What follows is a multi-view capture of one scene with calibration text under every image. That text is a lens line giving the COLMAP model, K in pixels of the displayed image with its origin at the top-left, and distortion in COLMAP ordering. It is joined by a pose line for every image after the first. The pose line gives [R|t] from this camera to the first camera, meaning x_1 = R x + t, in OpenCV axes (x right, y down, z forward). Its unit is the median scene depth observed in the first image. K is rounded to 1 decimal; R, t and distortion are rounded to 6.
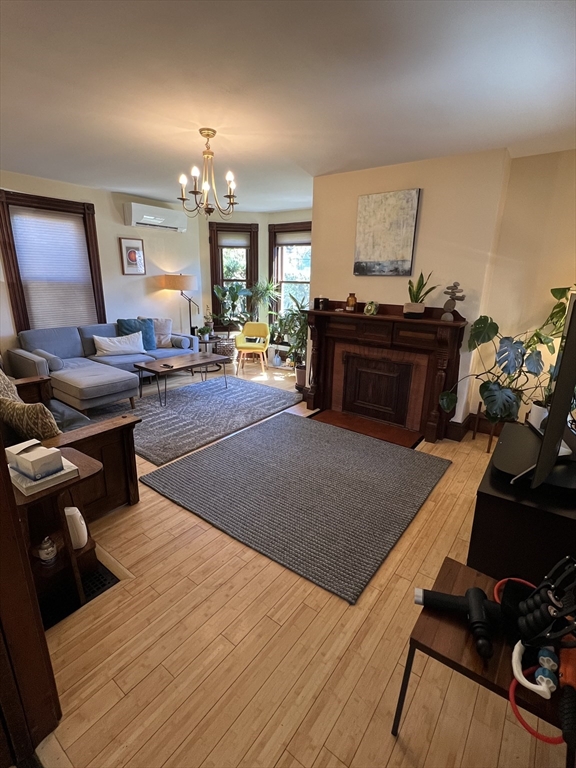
lens RADIAL K [[363.0, 0, 289.9], [0, 363.0, 383.4], [0, 0, 1]] dist [-0.000066, 0.000574]
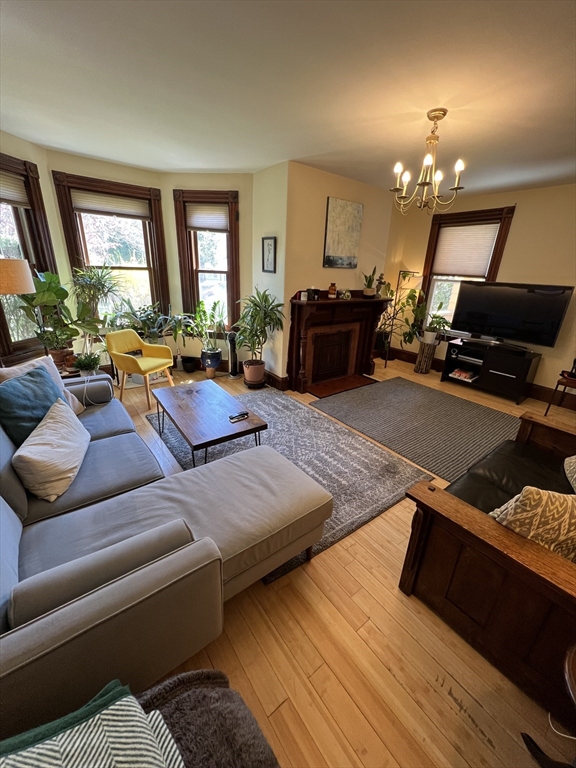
lens RADIAL K [[309.0, 0, 290.4], [0, 309.0, 383.0], [0, 0, 1]] dist [0.002988, 0.001016]
pose [[0.263555, -0.348247, 0.899591, -0.899890], [0.241358, 0.926706, 0.288032, -0.271145], [-0.933962, 0.141211, 0.328290, 0.846127]]
